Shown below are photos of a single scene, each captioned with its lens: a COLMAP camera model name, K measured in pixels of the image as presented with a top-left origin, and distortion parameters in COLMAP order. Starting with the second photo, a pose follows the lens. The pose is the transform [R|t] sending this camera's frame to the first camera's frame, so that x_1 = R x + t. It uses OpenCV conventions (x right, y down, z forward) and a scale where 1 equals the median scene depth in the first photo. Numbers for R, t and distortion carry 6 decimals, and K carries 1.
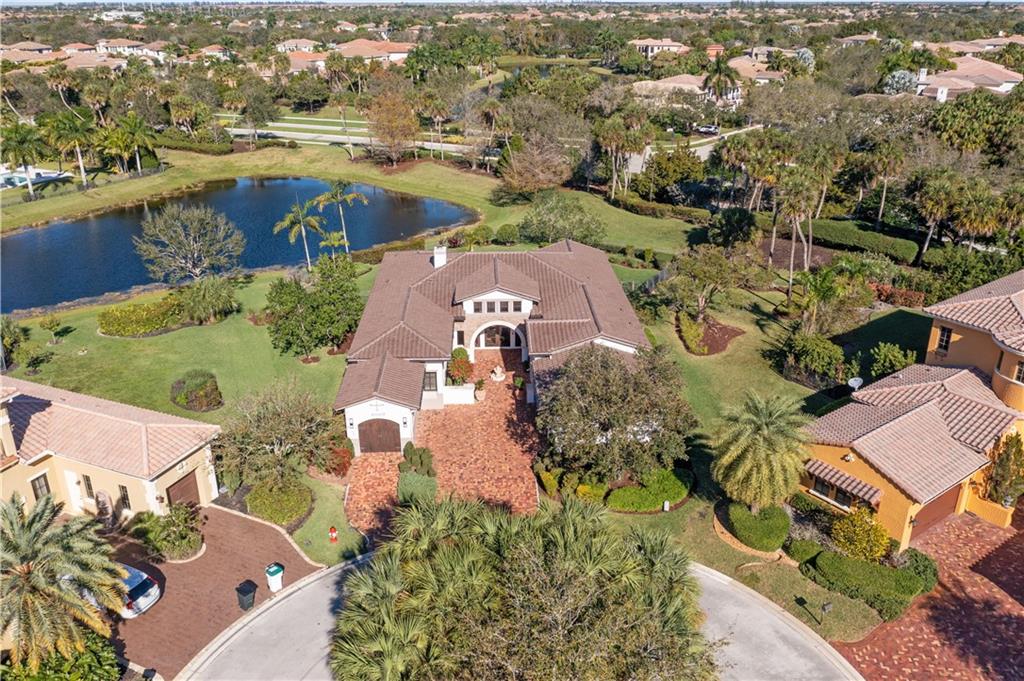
lens RADIAL K [[805.1, 0, 512.0], [0, 805.1, 340.5], [0, 0, 1]] dist [-0.016967, 0.007103]
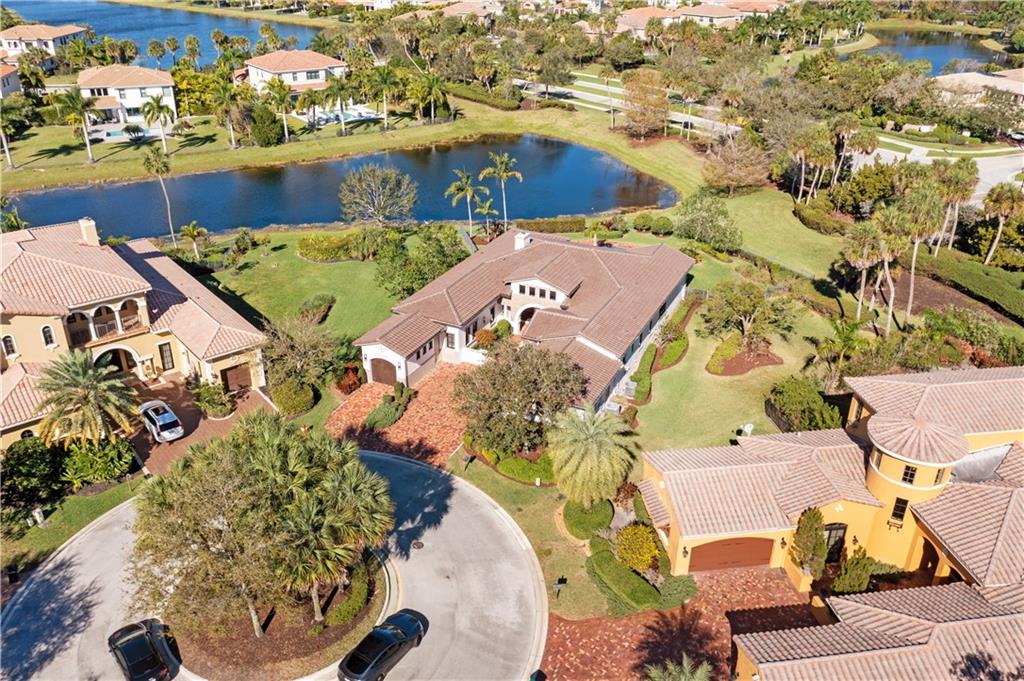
lens RADIAL K [[805.1, 0, 512.0], [0, 805.1, 340.5], [0, 0, 1]] dist [-0.016967, 0.007103]
pose [[0.884285, 0.220827, -0.411430, 0.211397], [-0.192836, 0.975165, 0.108938, -0.044296], [0.425269, -0.016994, 0.904908, -0.040668]]
